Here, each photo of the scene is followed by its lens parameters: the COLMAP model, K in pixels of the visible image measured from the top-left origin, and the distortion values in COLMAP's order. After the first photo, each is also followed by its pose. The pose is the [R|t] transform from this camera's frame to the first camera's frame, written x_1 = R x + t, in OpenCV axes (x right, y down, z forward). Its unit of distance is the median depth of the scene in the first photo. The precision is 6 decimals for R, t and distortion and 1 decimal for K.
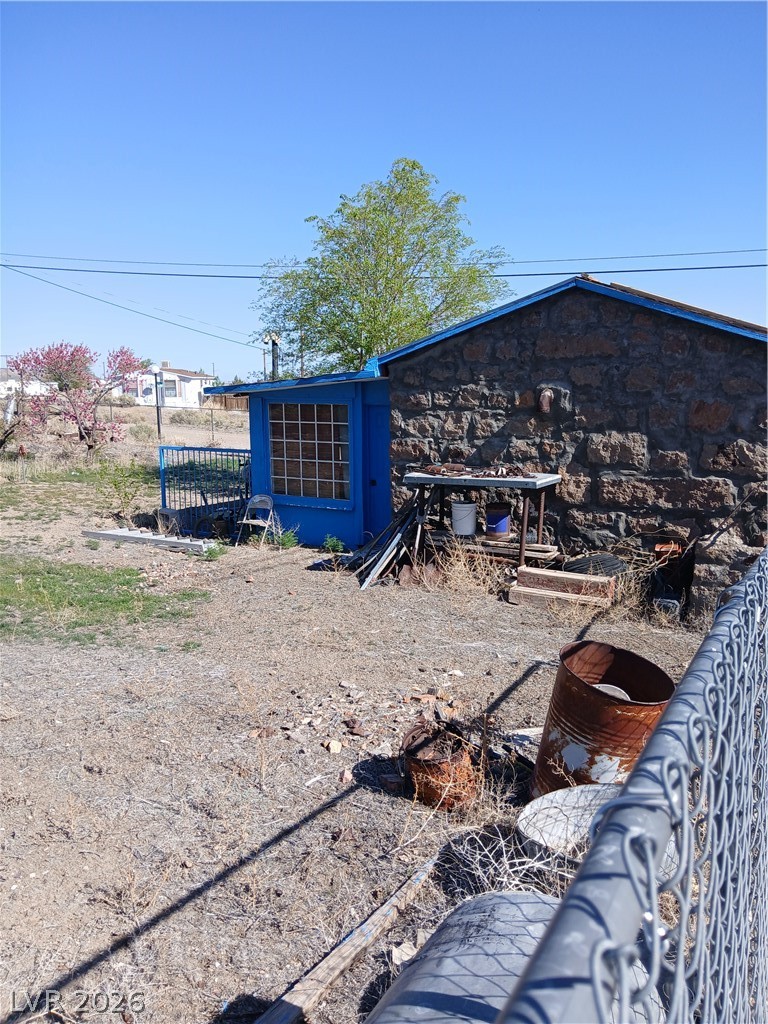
lens RADIAL K [[791.7, 0, 380.0], [0, 791.7, 507.1], [0, 0, 1]] dist [0.098683, -0.227601]
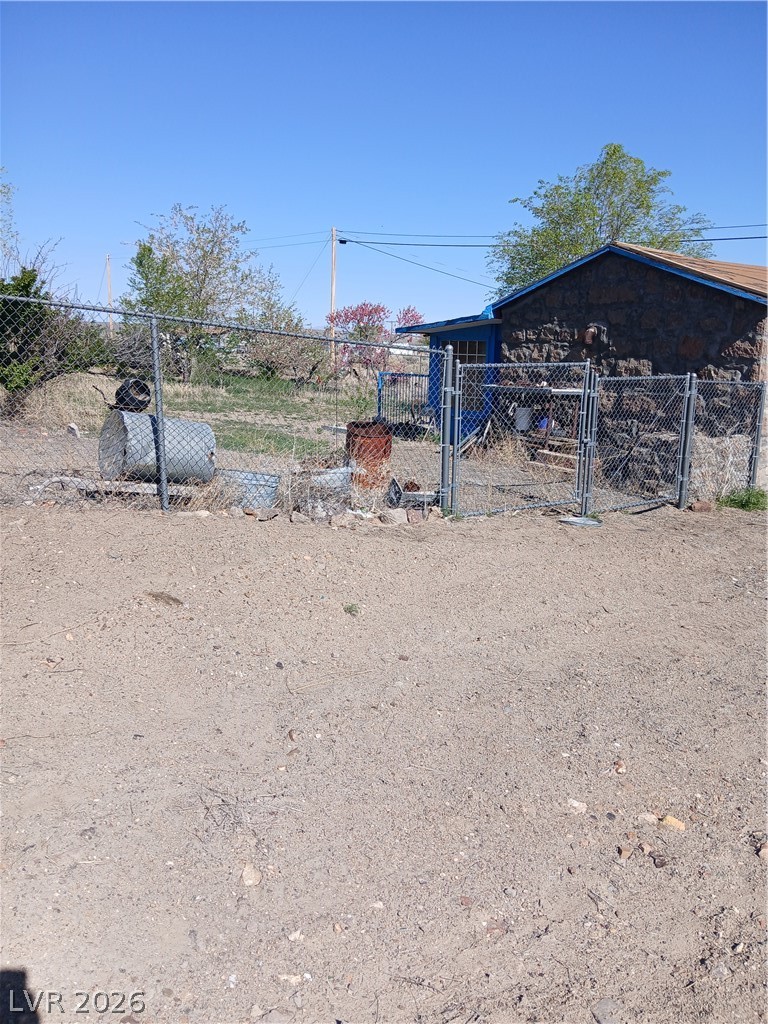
lens RADIAL K [[776.2, 0, 372.2], [0, 776.2, 501.2], [0, 0, 1]] dist [0.064161, -0.175294]
pose [[0.899073, 0.109425, -0.423904, 0.457734], [-0.093420, 0.993911, 0.058429, 0.102827], [0.427716, -0.012931, 0.903820, -0.363289]]
